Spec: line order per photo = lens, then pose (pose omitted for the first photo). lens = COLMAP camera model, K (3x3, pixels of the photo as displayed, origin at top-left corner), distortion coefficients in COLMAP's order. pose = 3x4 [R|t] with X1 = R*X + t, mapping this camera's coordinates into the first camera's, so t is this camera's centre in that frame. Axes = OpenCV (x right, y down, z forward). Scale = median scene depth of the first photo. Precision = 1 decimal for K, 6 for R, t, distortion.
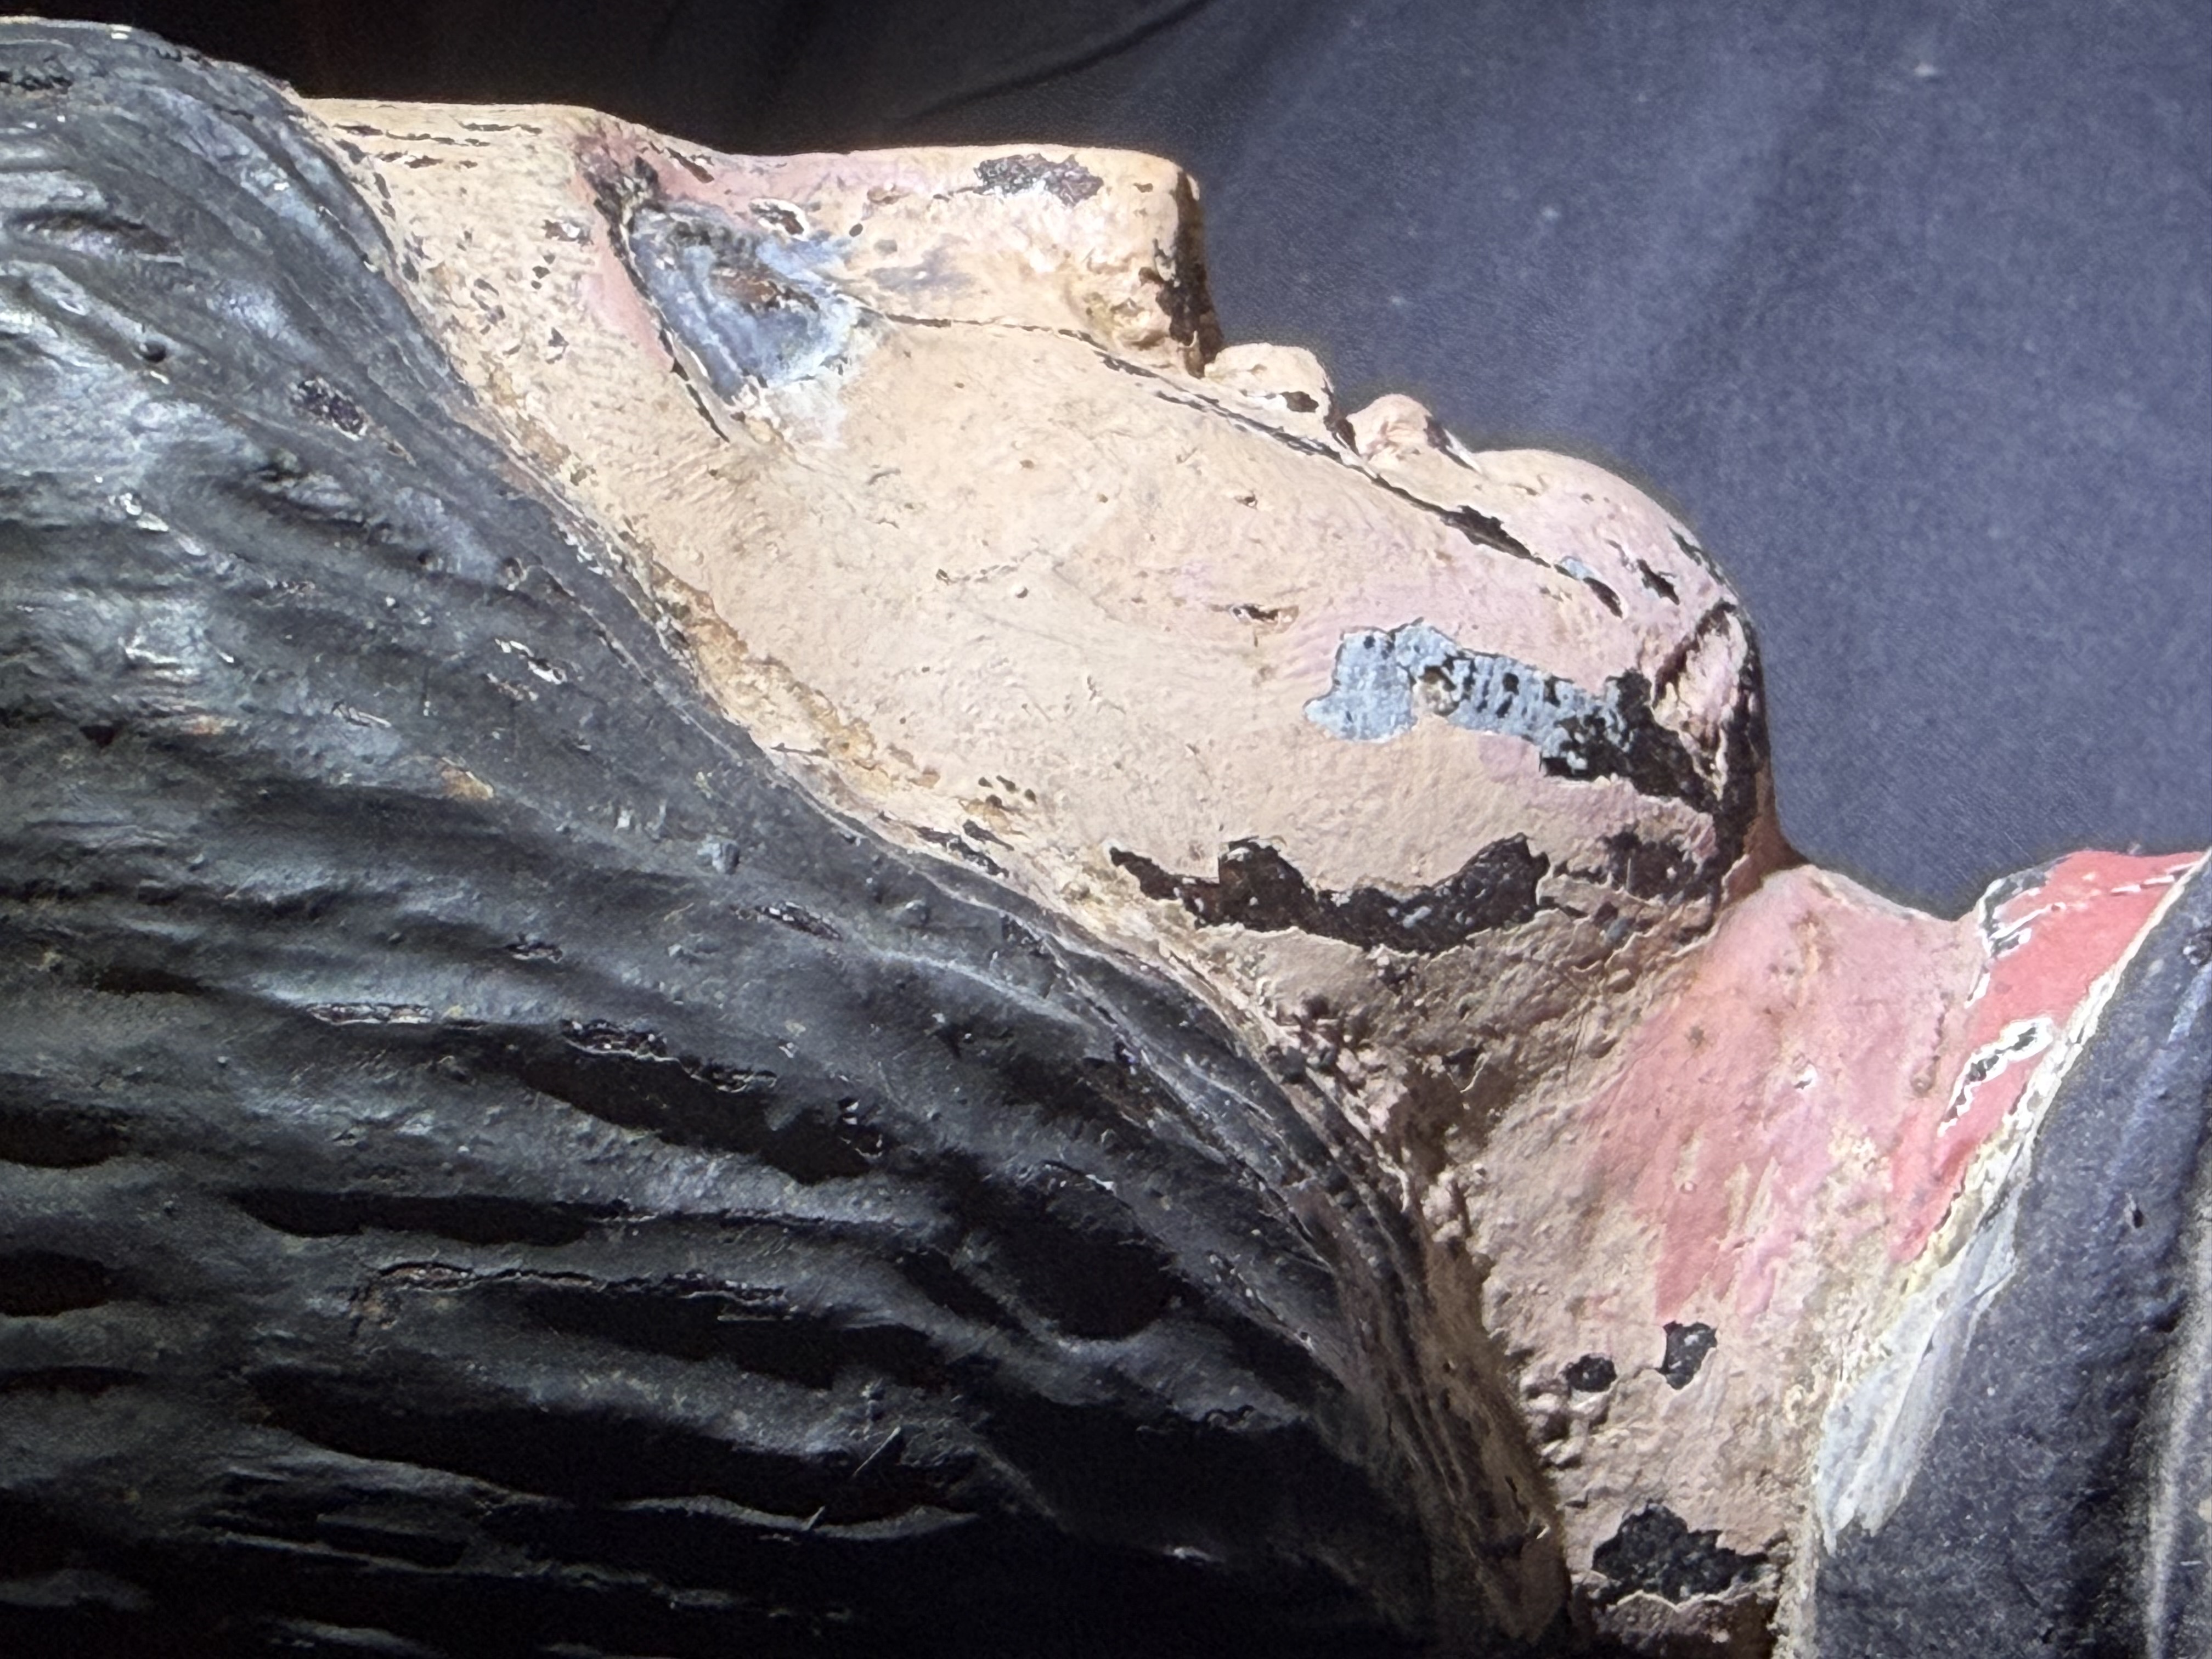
lens RADIAL K [[3895.6, 0, 1105.4], [0, 3895.6, 828.7], [0, 0, 1]] dist [-0.078619, 0.000000]
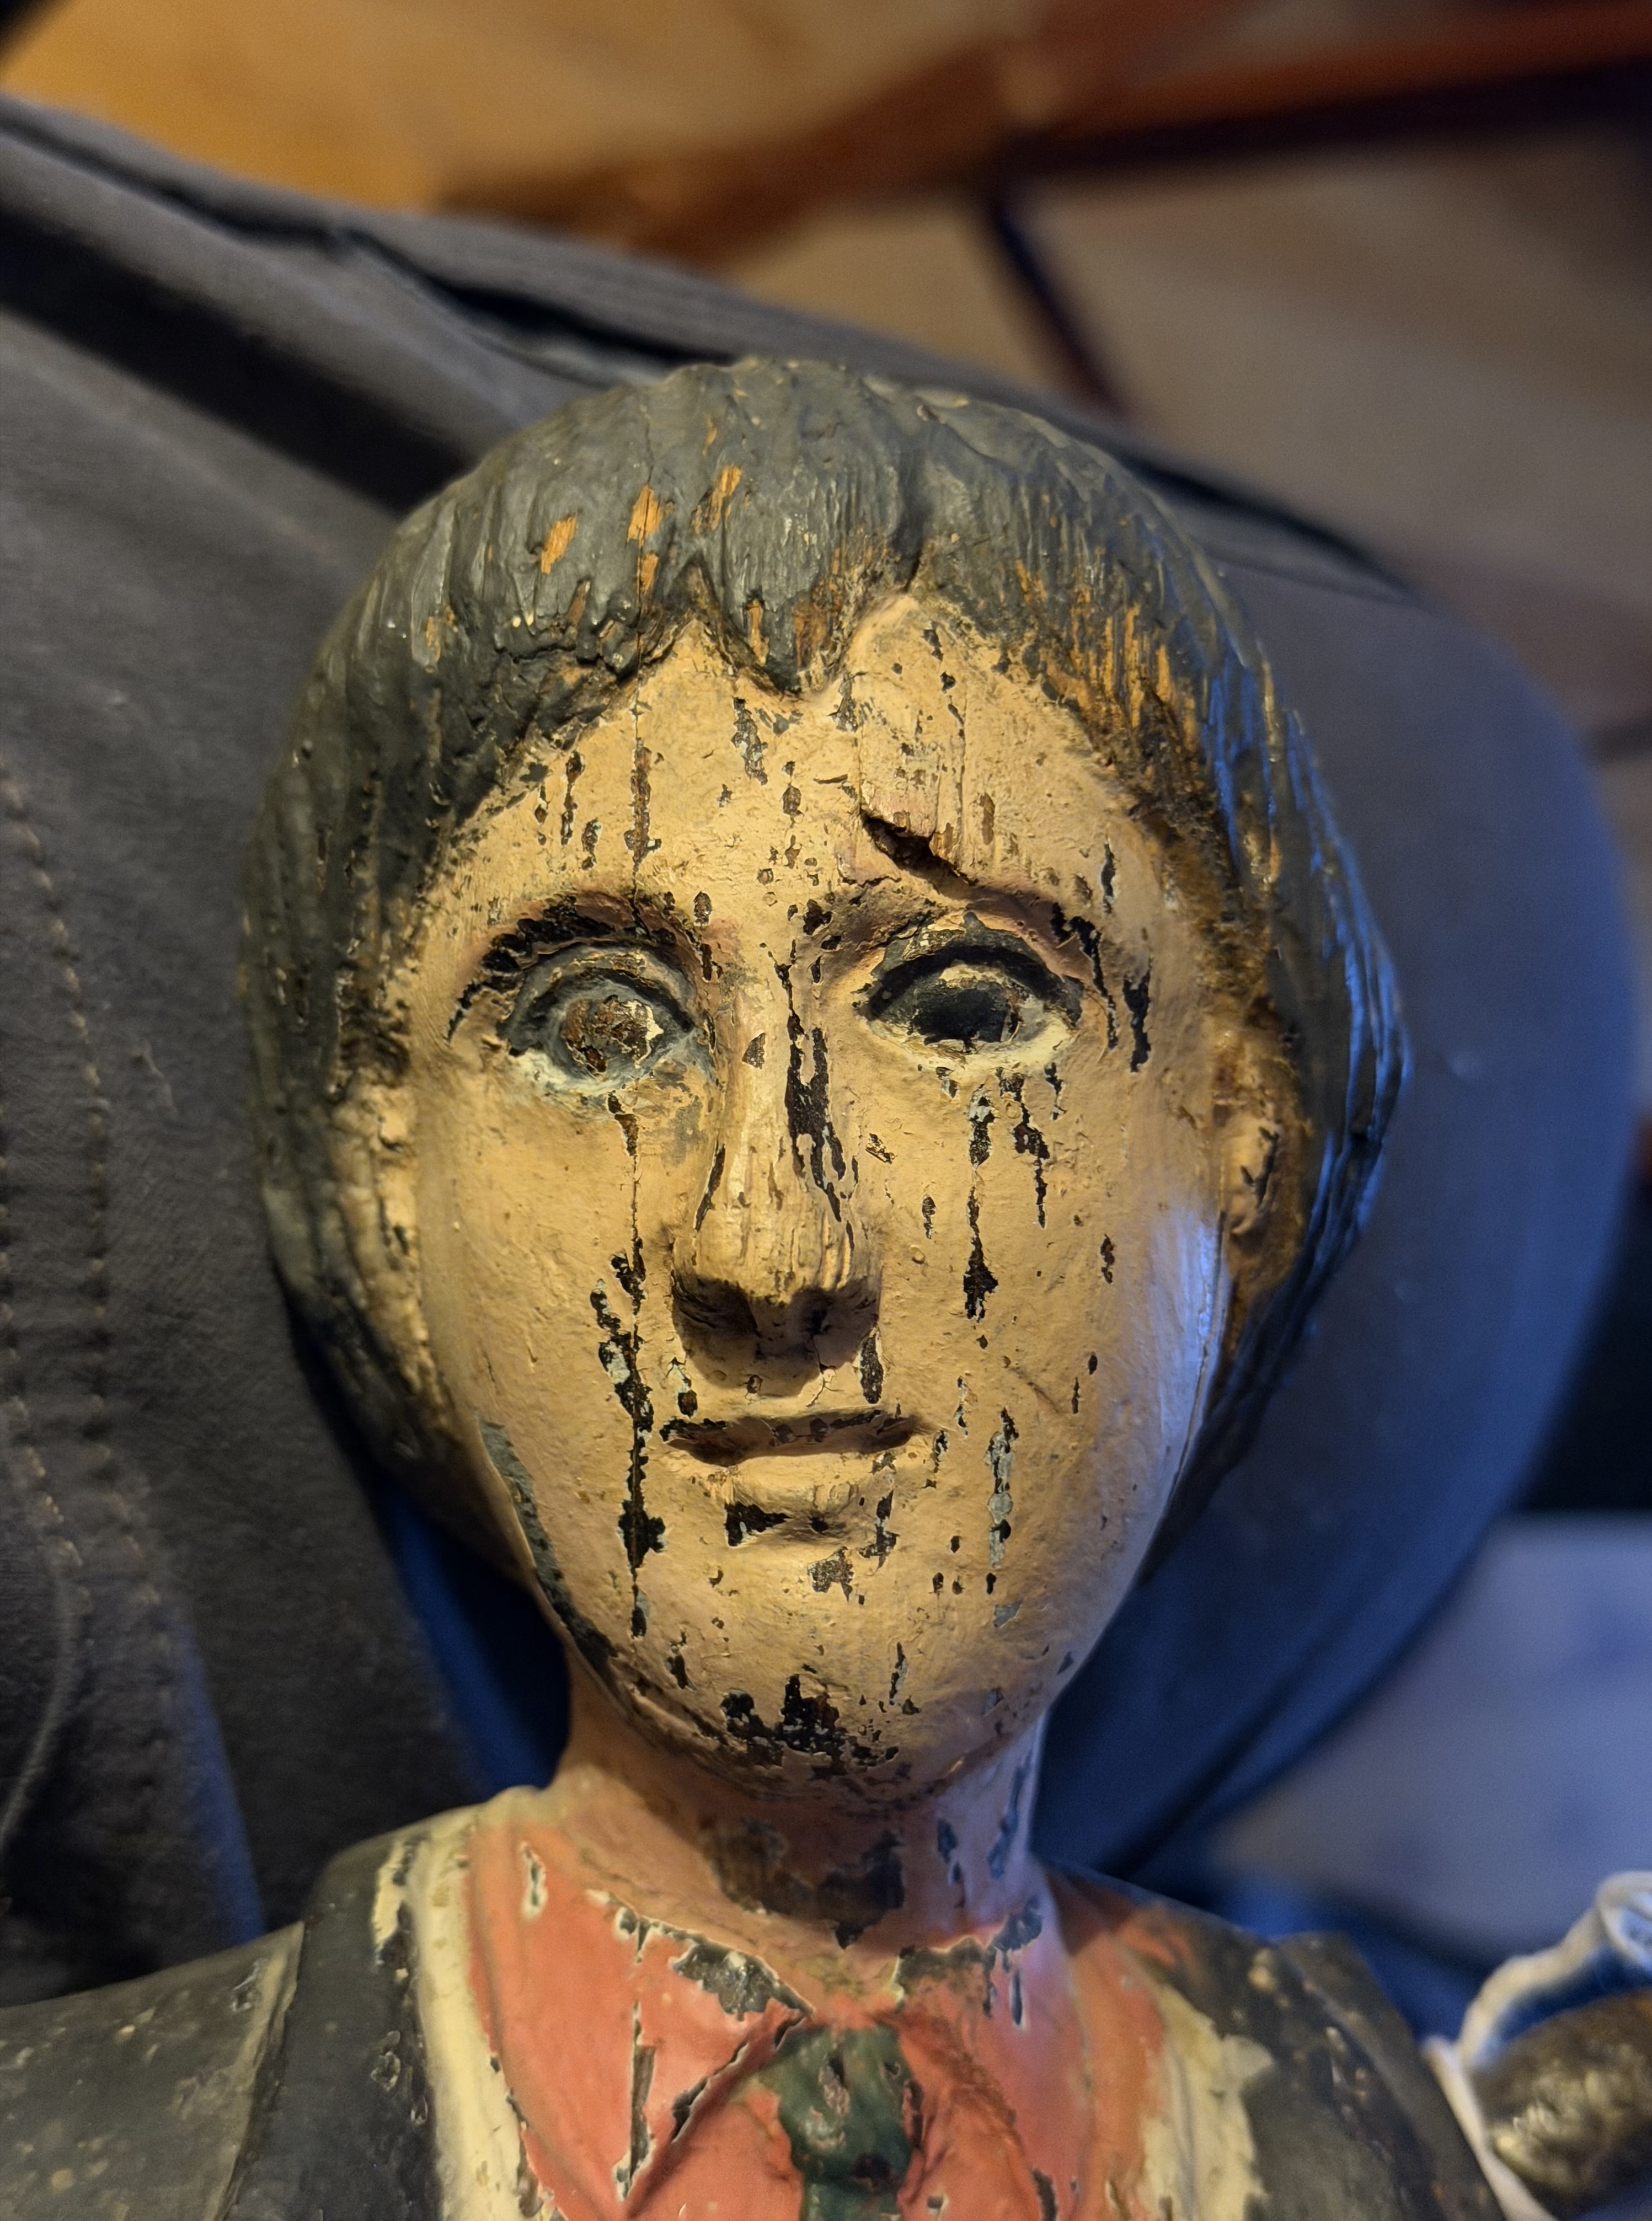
lens RADIAL K [[3112.8, 0, 825.6], [0, 3112.8, 1111.5], [0, 0, 1]] dist [0.011860, 0.000000]
pose [[-0.160074, 0.934366, -0.318333, 0.339748], [-0.008125, 0.321234, 0.946965, -1.365108], [0.987072, 0.154171, -0.043829, 1.176271]]
